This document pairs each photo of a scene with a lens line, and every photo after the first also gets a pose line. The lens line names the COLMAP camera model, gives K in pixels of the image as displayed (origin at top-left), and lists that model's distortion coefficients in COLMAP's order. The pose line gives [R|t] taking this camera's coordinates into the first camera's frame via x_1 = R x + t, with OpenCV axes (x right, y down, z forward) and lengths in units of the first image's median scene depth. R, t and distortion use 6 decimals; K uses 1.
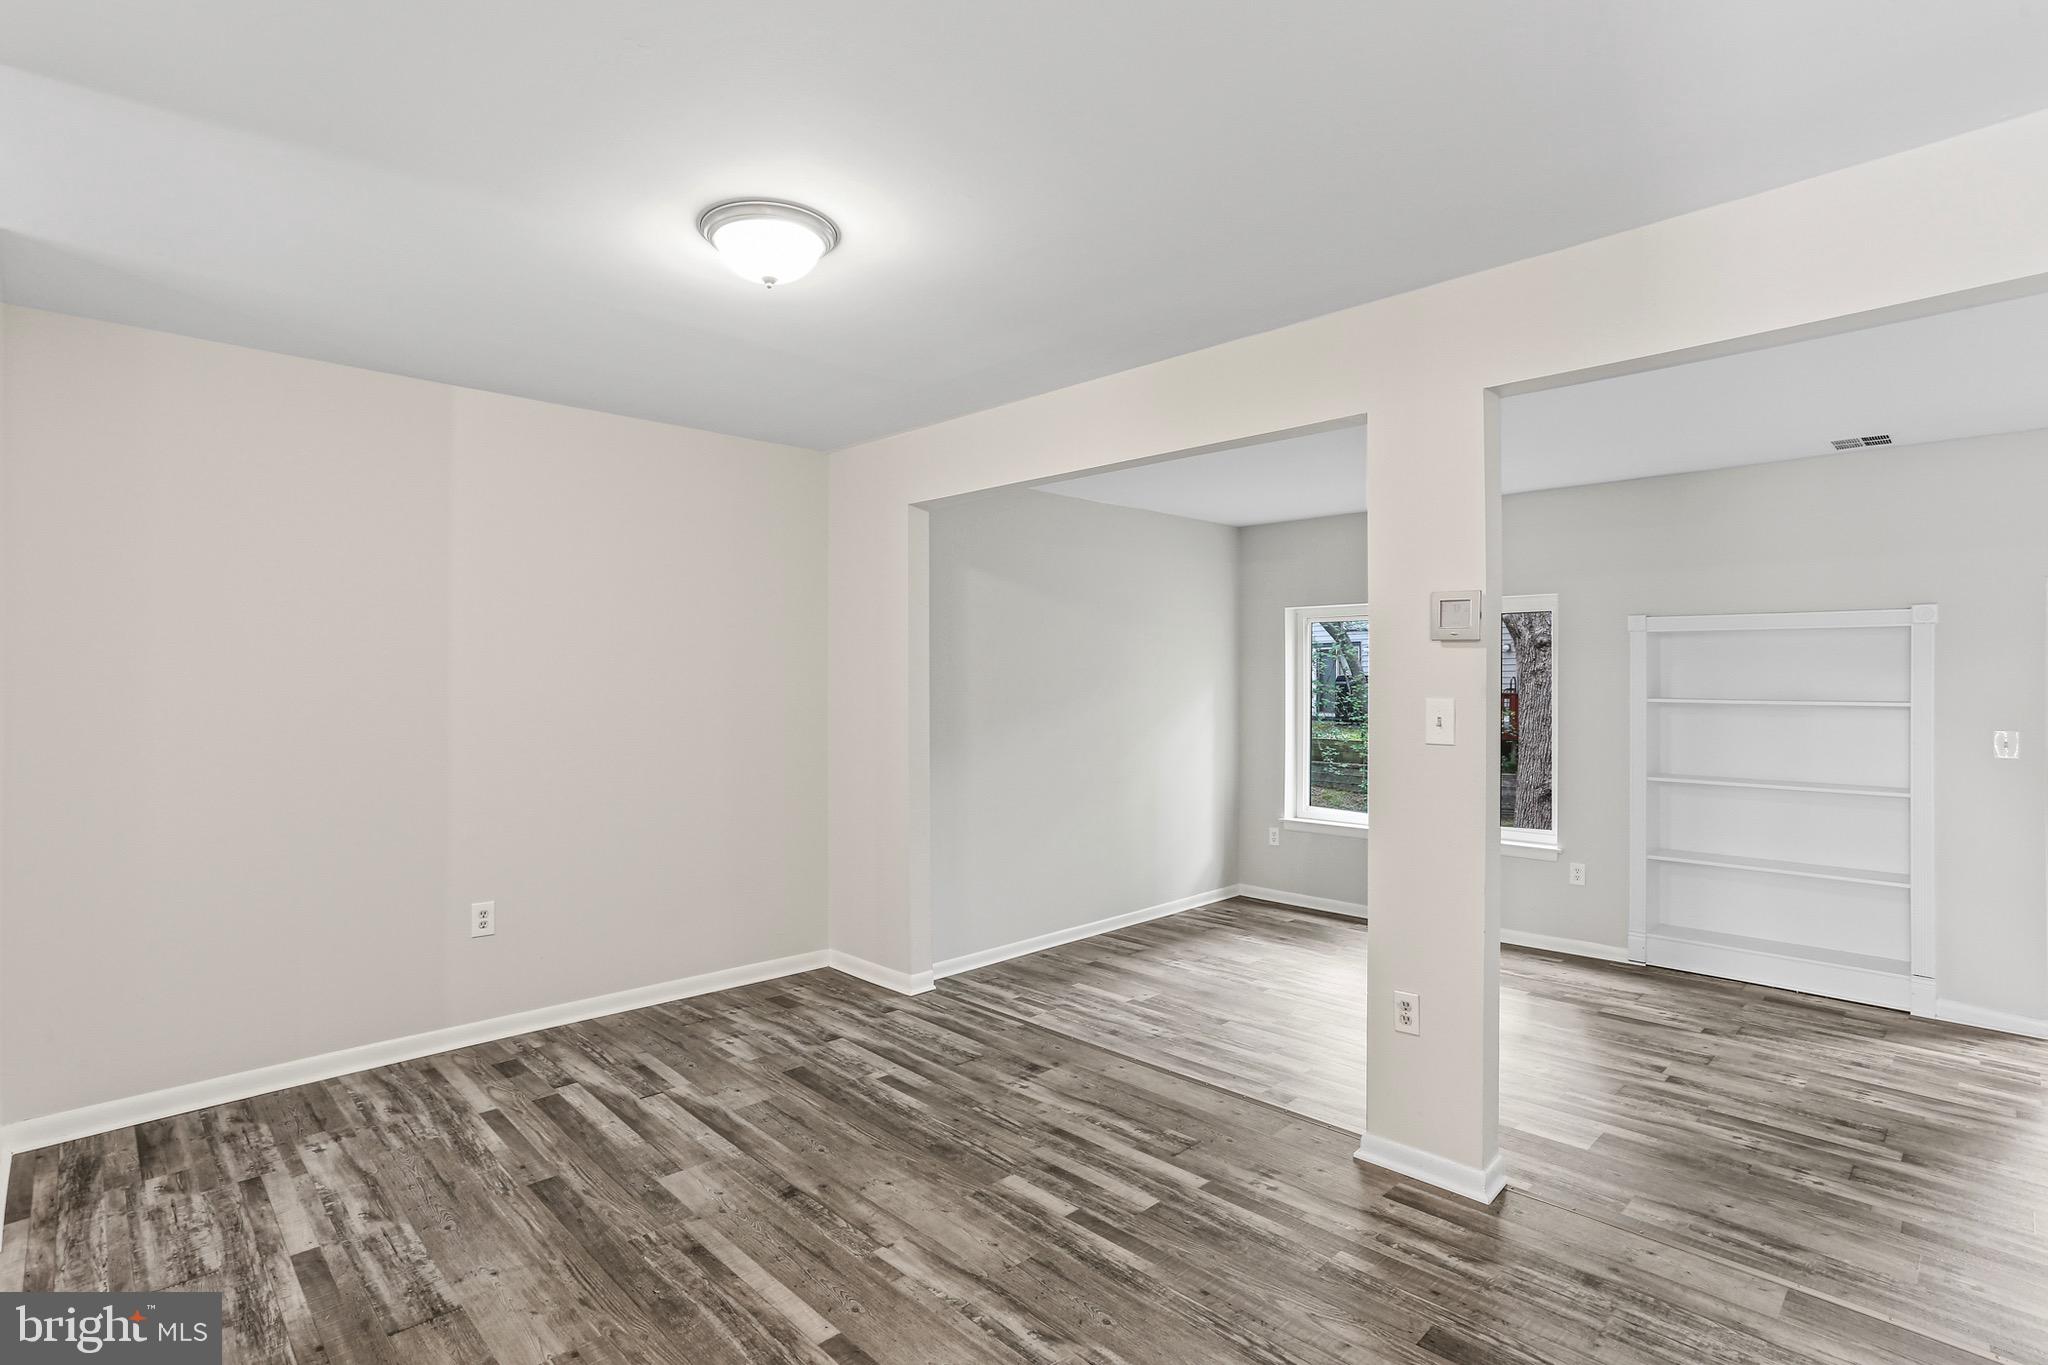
lens RADIAL K [[1031.7, 0, 1025.4], [0, 1031.7, 684.3], [0, 0, 1]] dist [-0.042550, 0.026042]
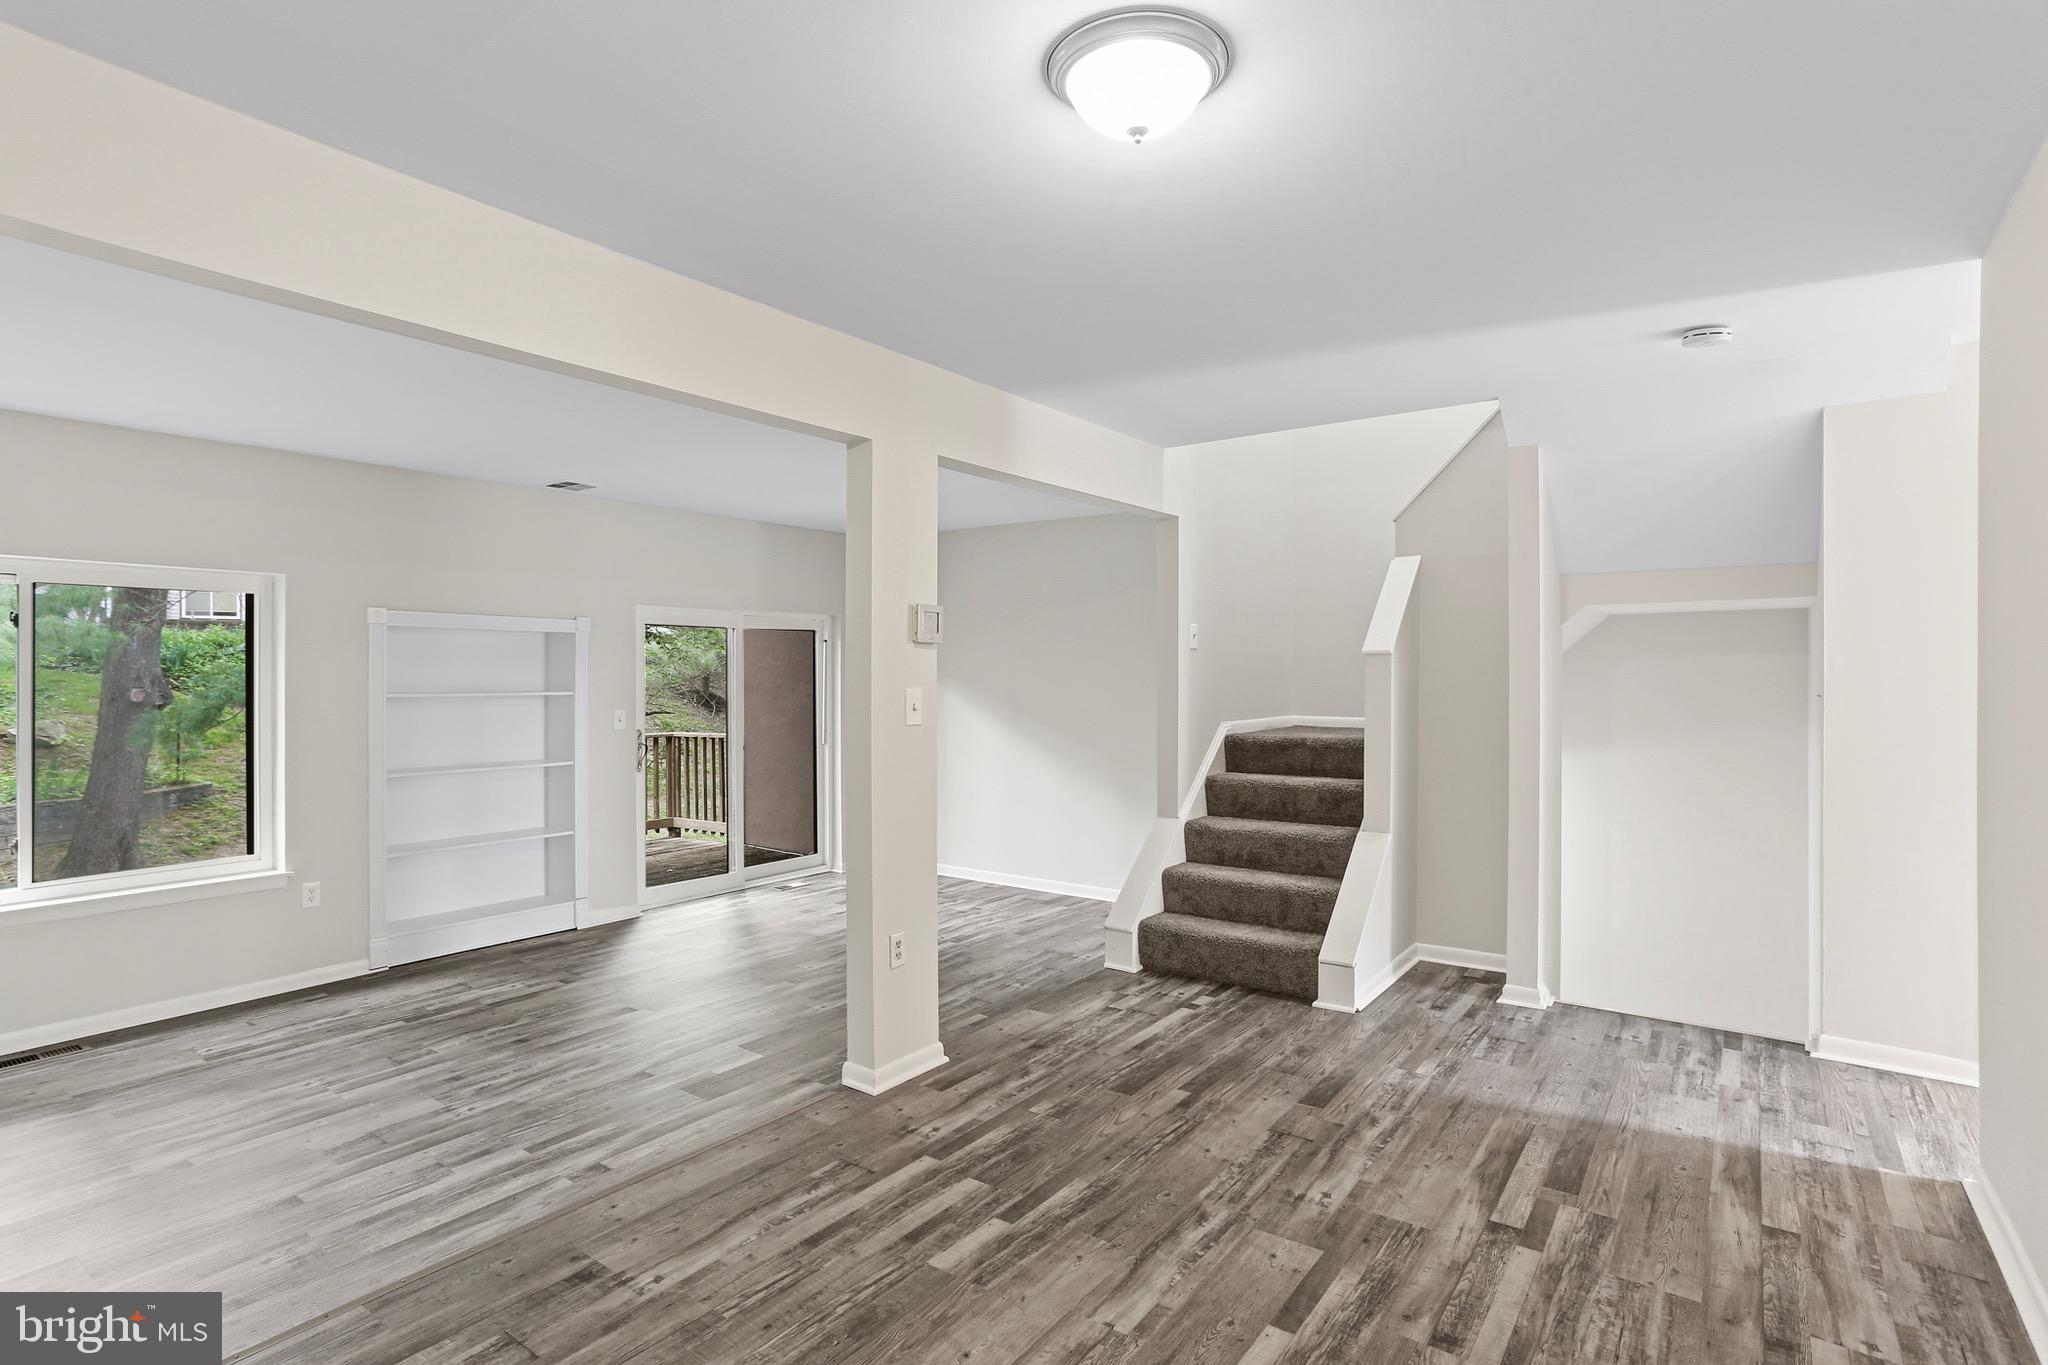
lens RADIAL K [[1031.7, 0, 1029.2], [0, 1031.7, 679.2], [0, 0, 1]] dist [-0.042550, 0.026042]
pose [[-0.188841, -0.001838, 0.982006, -0.844126], [0.003065, 0.999992, 0.002461, -0.000261], [-0.982003, 0.003475, -0.188834, 1.070721]]
